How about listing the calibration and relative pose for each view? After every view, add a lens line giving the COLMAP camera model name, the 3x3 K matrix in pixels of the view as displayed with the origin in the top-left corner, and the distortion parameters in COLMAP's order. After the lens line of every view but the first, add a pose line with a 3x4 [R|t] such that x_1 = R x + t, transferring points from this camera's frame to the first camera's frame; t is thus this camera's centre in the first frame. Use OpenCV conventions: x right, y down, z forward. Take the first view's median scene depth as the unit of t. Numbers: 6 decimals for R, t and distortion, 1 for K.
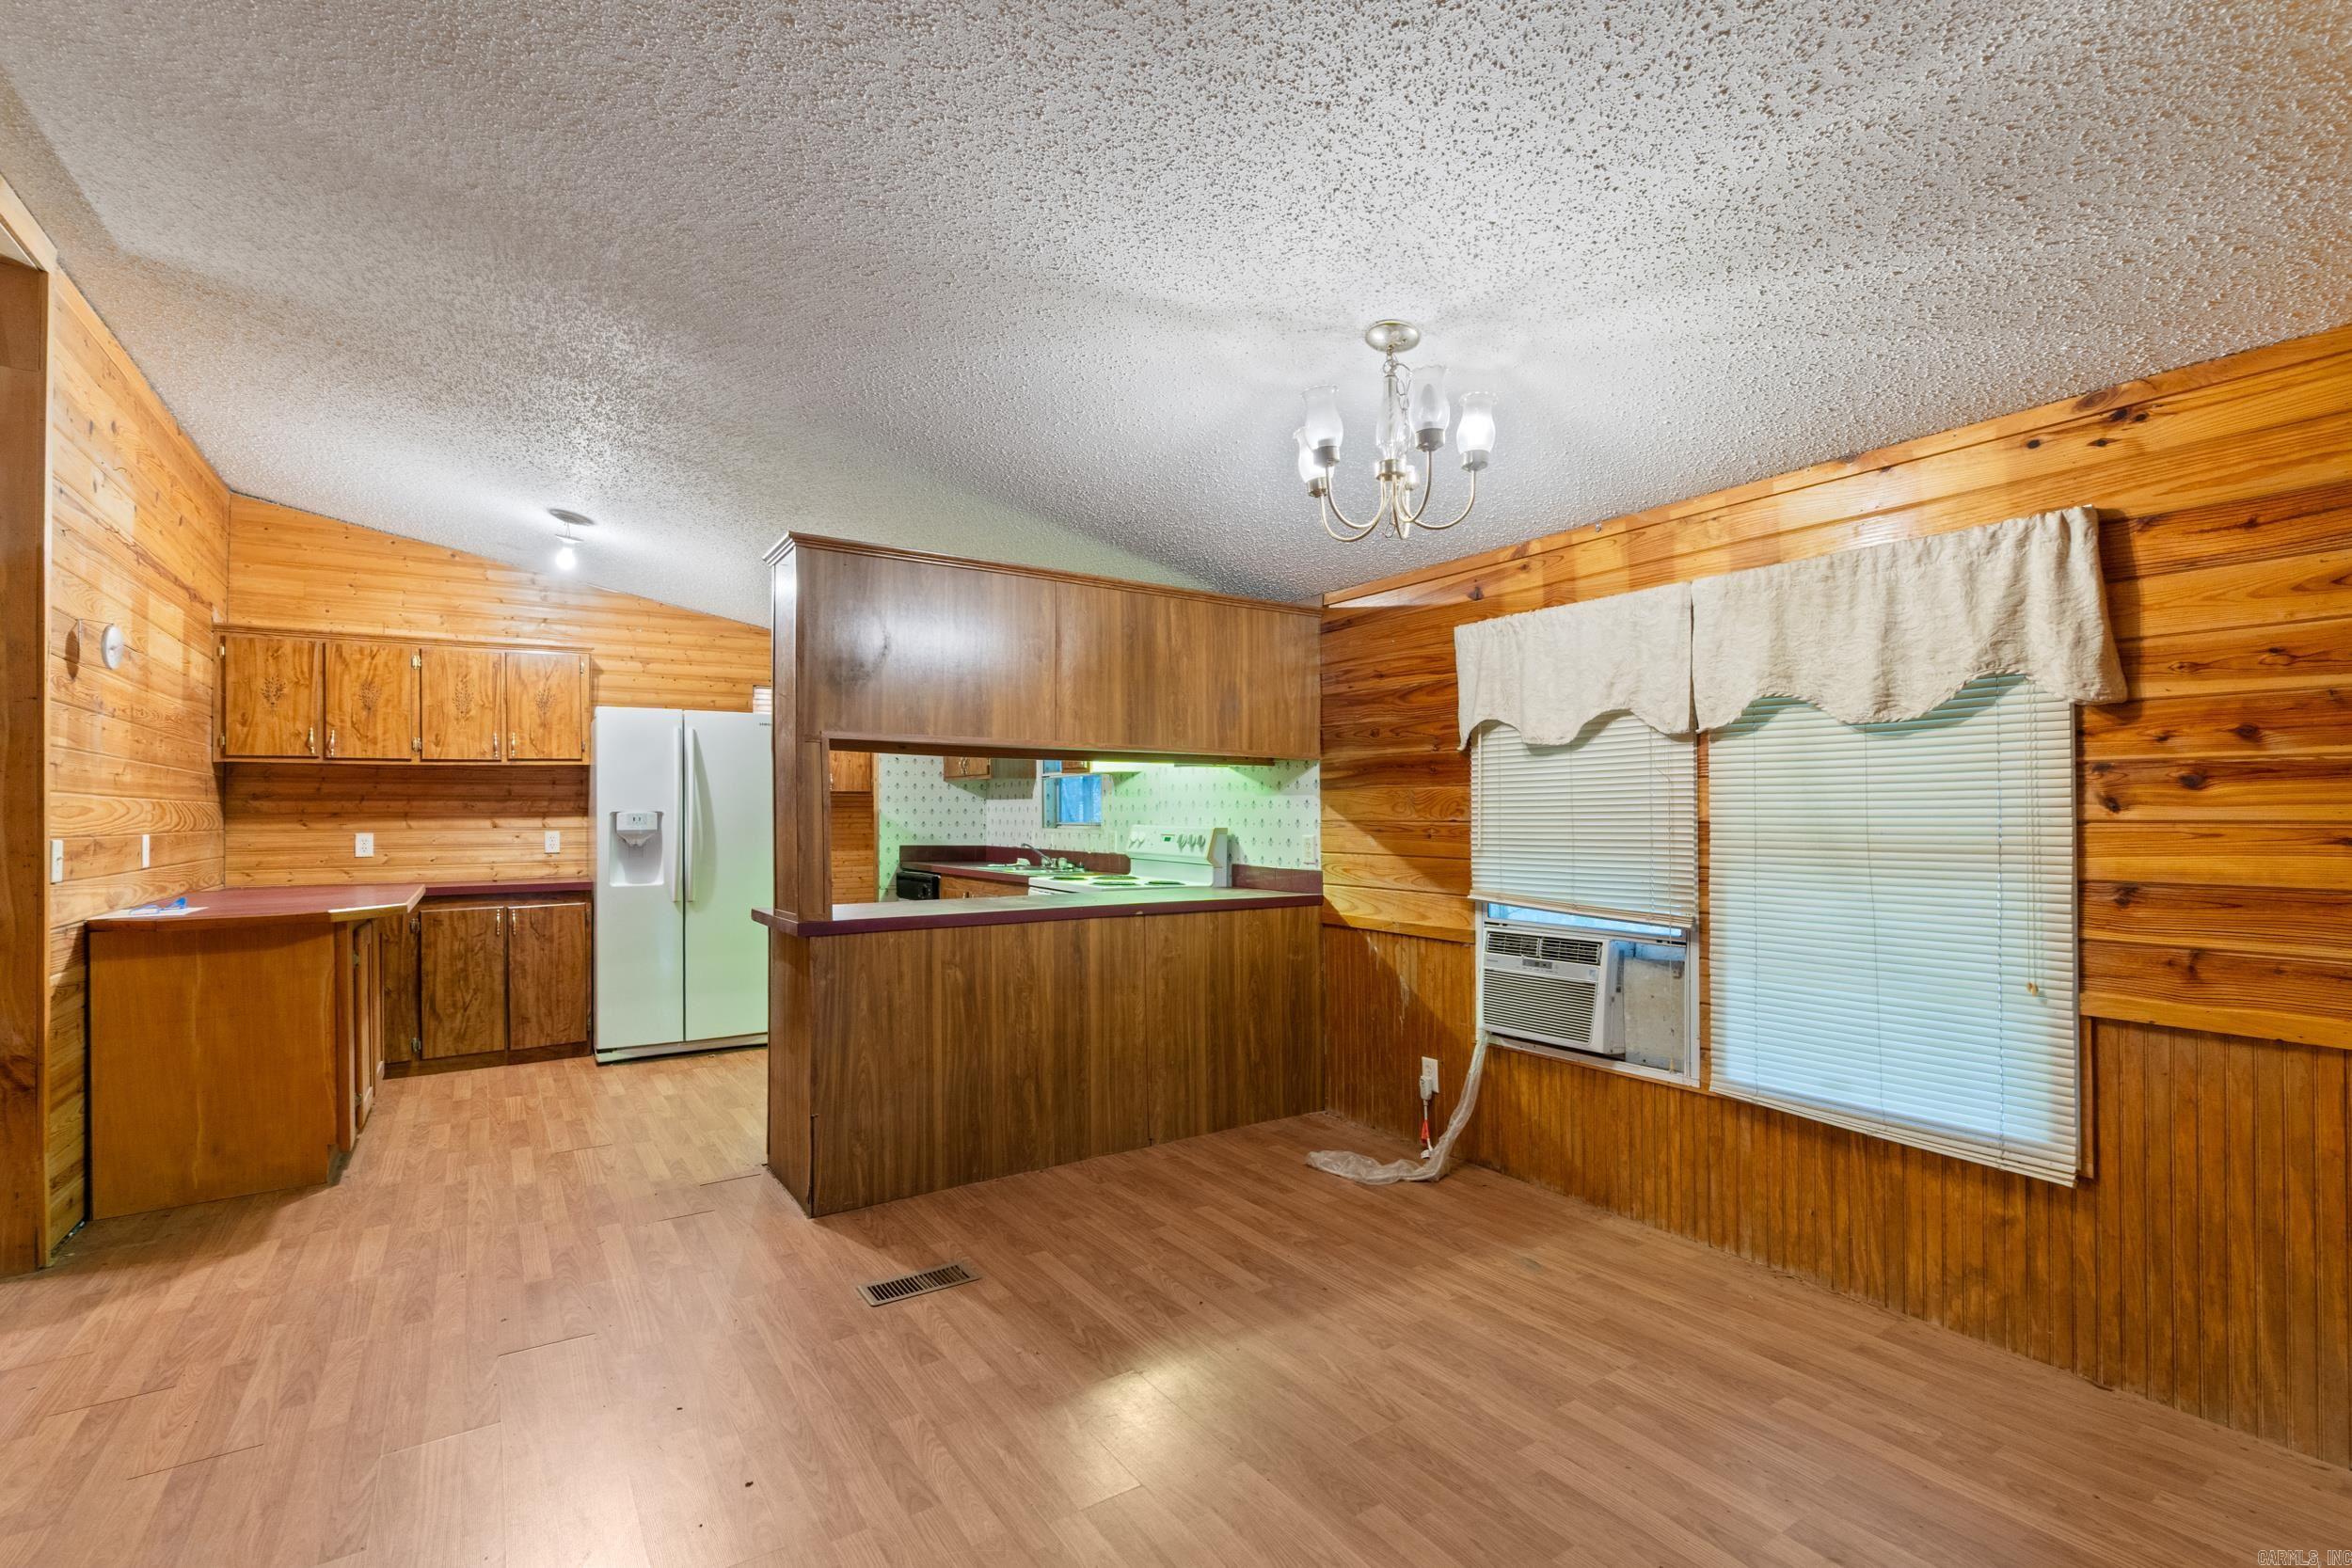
lens RADIAL K [[1042.4, 0, 1160.0], [0, 1042.4, 806.2], [0, 0, 1]] dist [-0.001501, -0.000291]
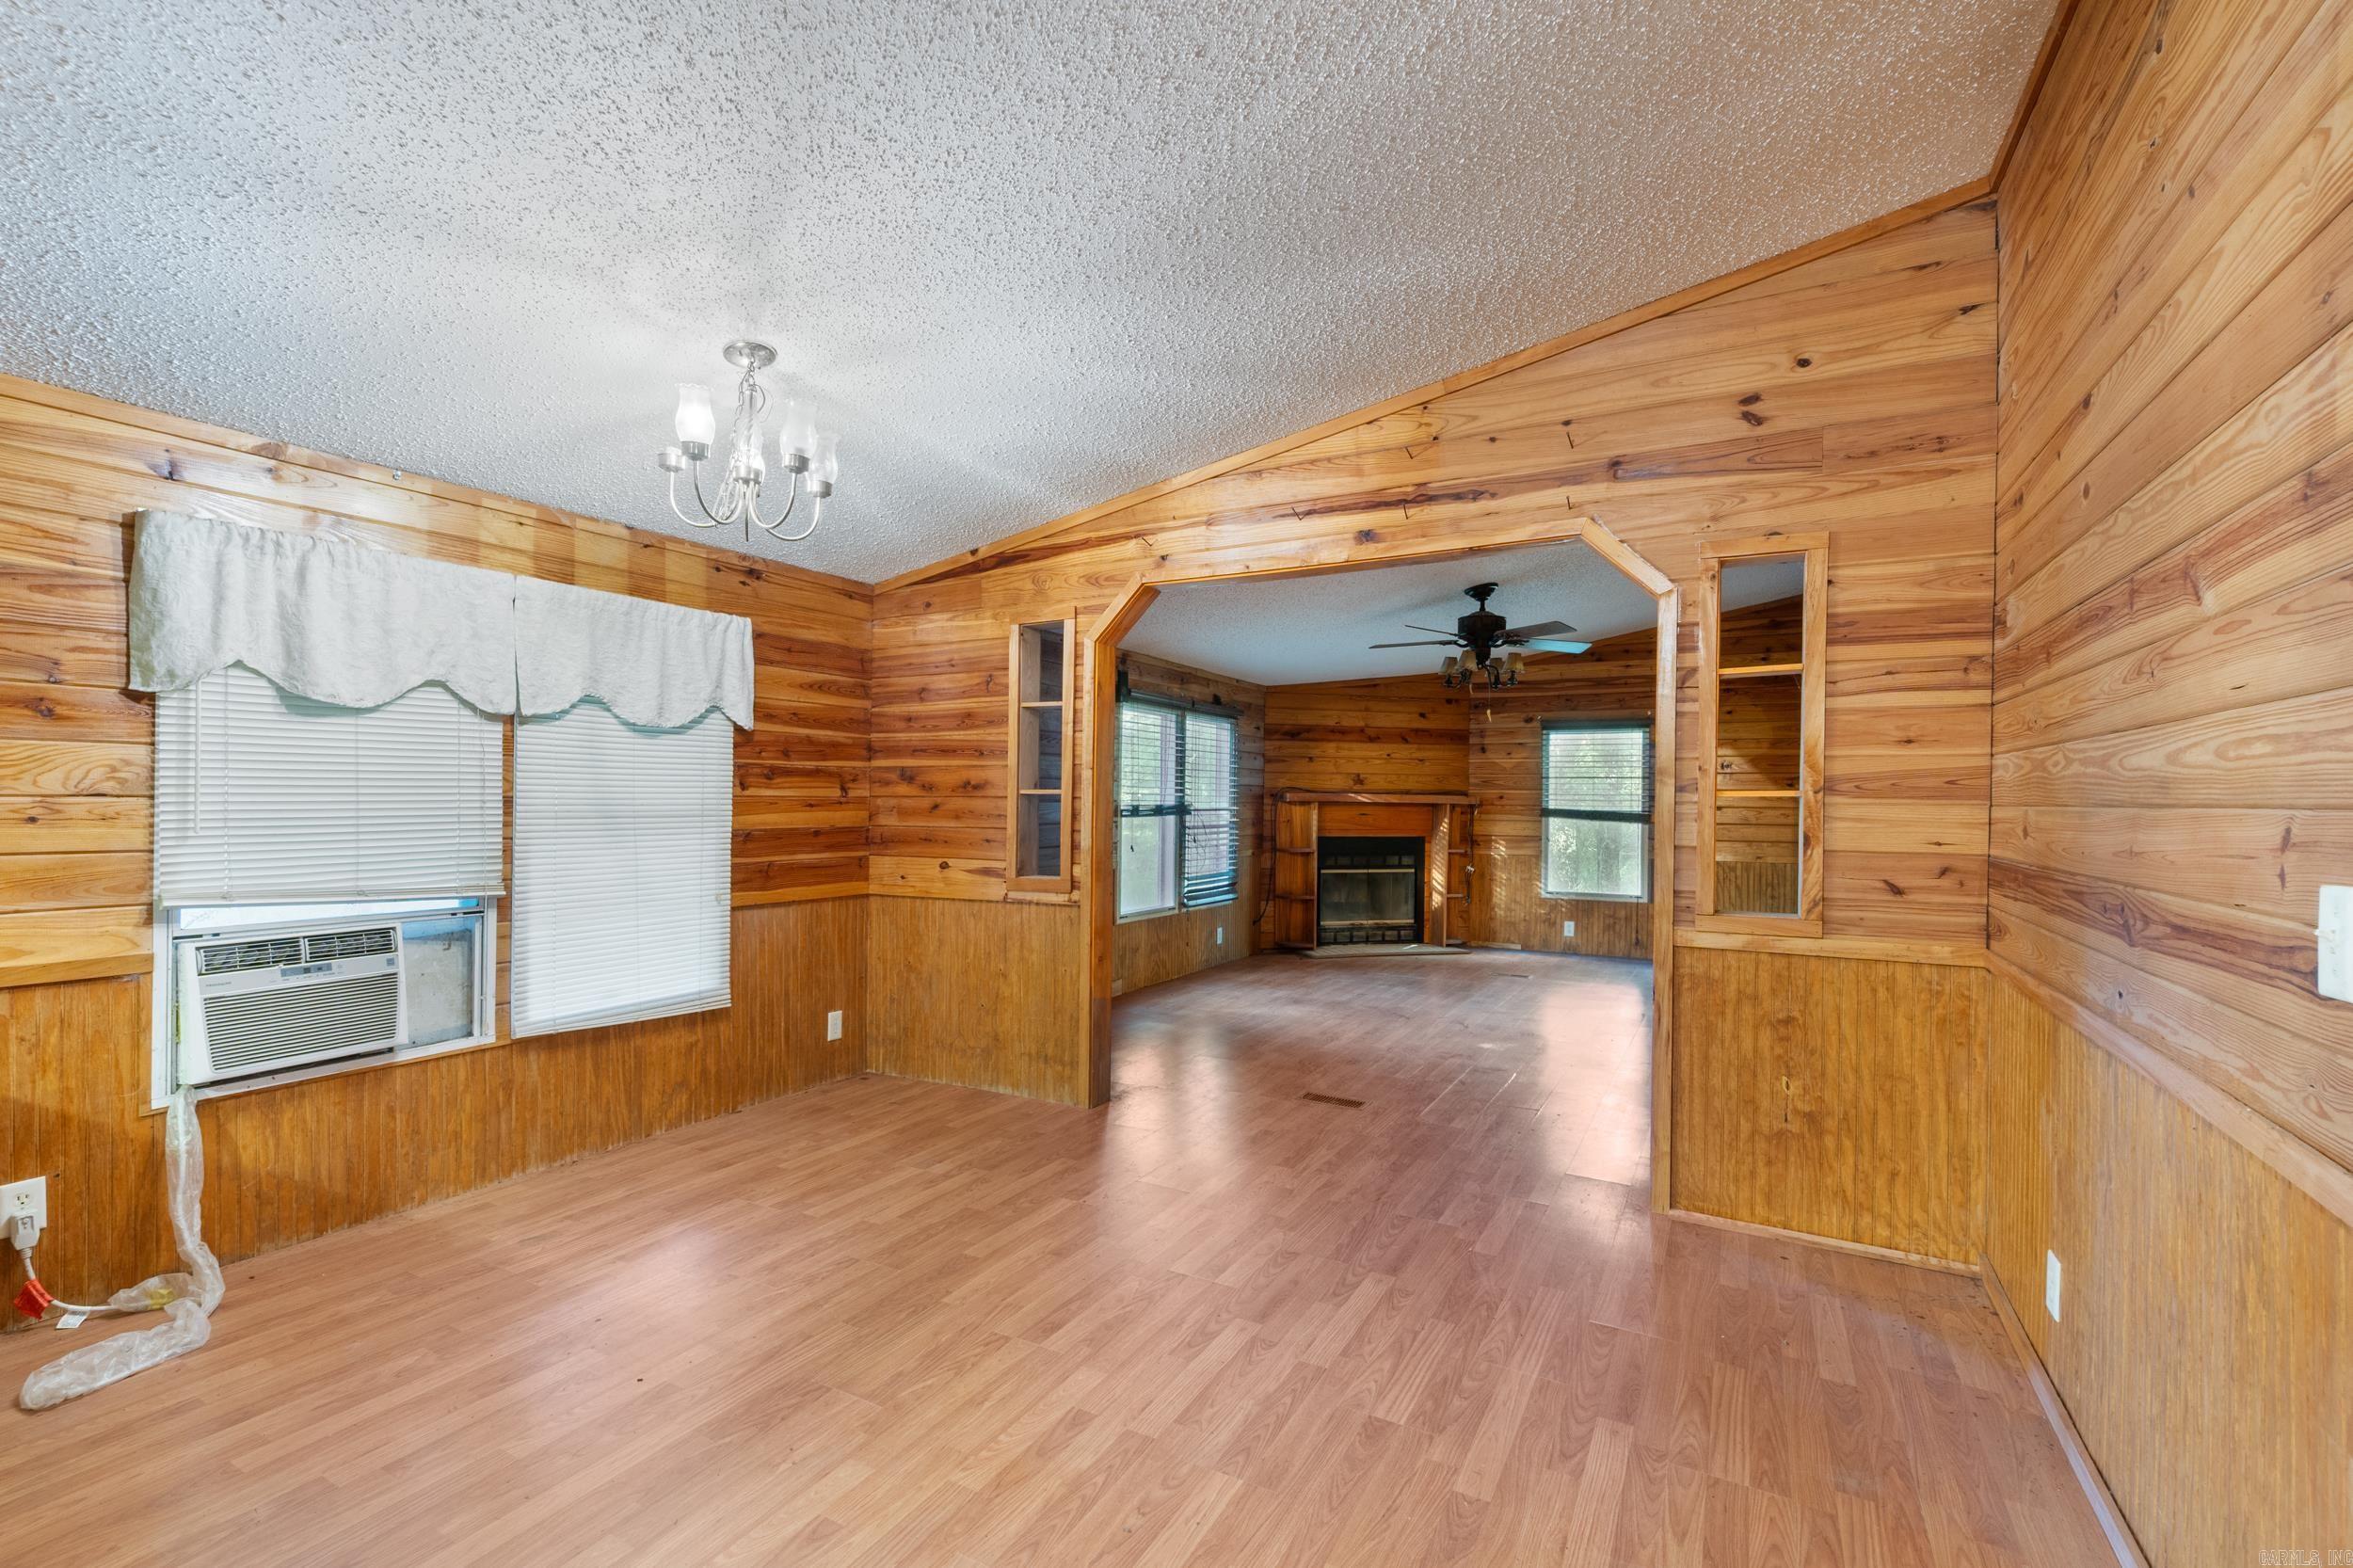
lens RADIAL K [[1042.9, 0, 1160.5], [0, 1042.9, 806.2], [0, 0, 1]] dist [-0.001501, -0.000291]
pose [[-0.457311, -0.008726, 0.889264, -0.576857], [-0.014028, 0.999898, 0.002597, 0.009431], [-0.889196, -0.011287, -0.457386, 0.667009]]
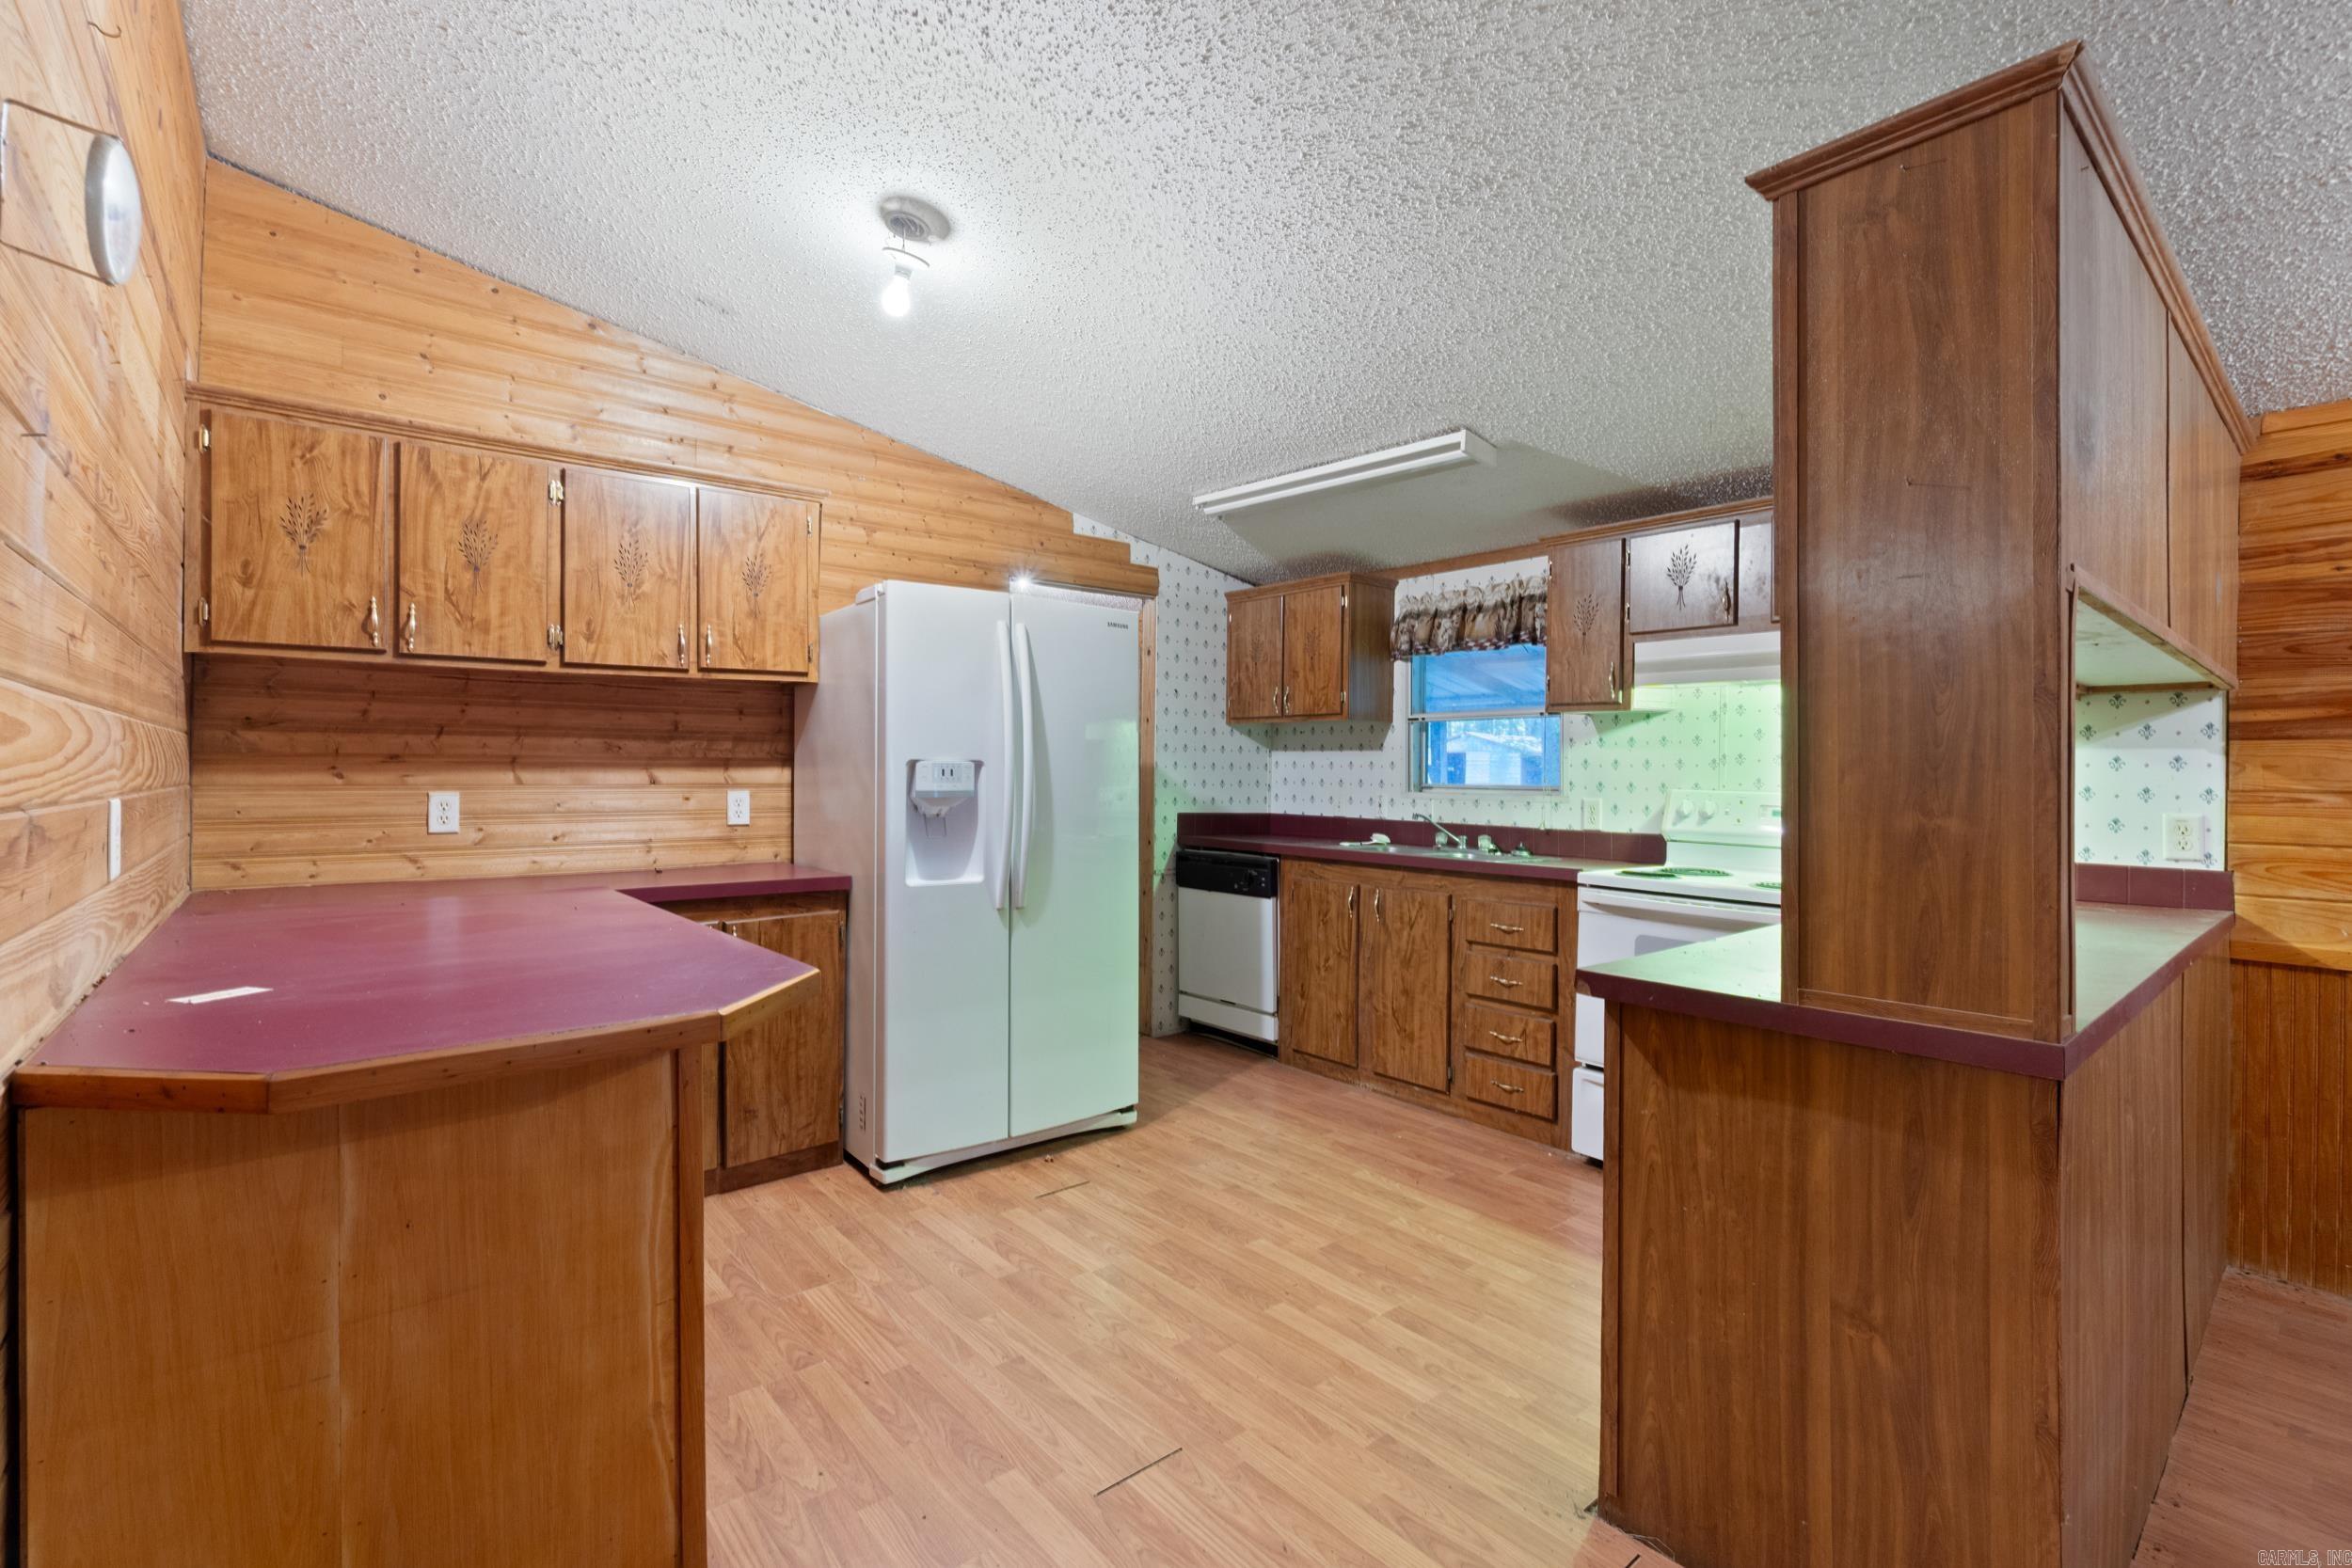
lens RADIAL K [[1034.5, 0, 1175.5], [0, 1034.5, 771.5], [0, 0, 1]] dist [-0.001206, 0.000007]
pose [[0.993006, 0.012230, 0.117429, -0.575968], [-0.013030, 0.999897, 0.006049, 0.008546], [-0.117343, -0.007537, 0.993063, 0.518184]]
